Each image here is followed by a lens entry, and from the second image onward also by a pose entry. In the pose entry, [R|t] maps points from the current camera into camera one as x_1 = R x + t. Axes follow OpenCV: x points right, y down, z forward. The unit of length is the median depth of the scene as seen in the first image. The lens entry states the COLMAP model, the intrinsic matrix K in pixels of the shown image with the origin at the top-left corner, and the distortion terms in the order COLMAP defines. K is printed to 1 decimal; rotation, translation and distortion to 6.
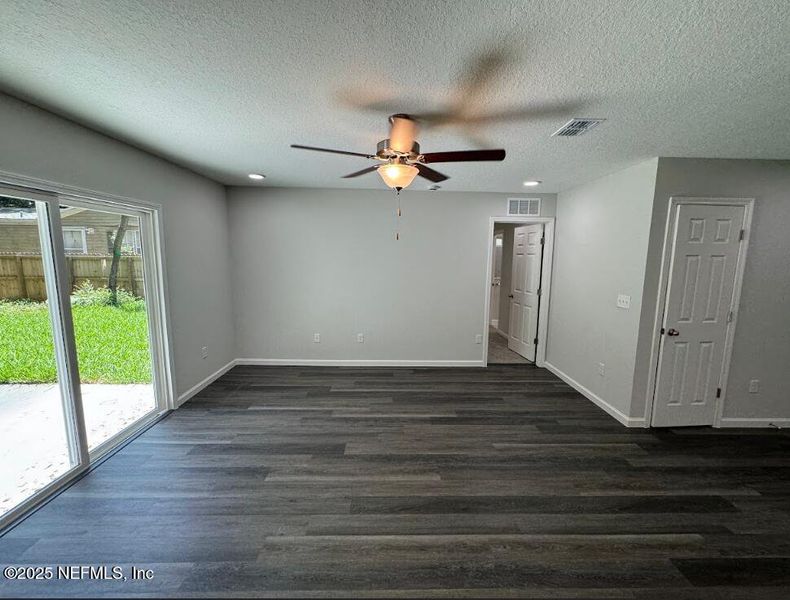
lens RADIAL K [[317.3, 0, 395.0], [0, 317.3, 300.0], [0, 0, 1]] dist [-0.001081, 0.000036]
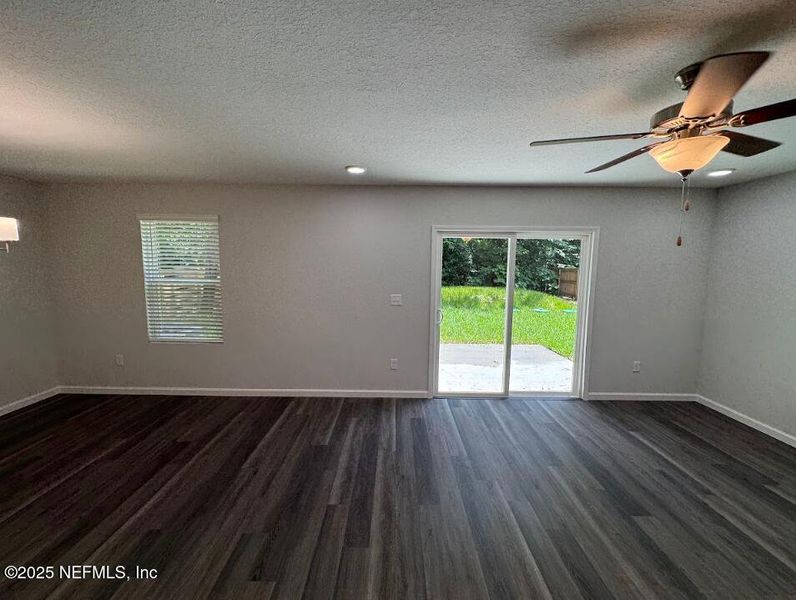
lens RADIAL K [[325.8, 0, 398.0], [0, 325.8, 300.0], [0, 0, 1]] dist [0.001182, 0.000098]
pose [[-0.007539, 0.098385, -0.995120, 0.490796], [-0.153090, 0.983303, 0.098376, -0.032181], [0.988184, 0.153084, 0.007649, 0.267735]]
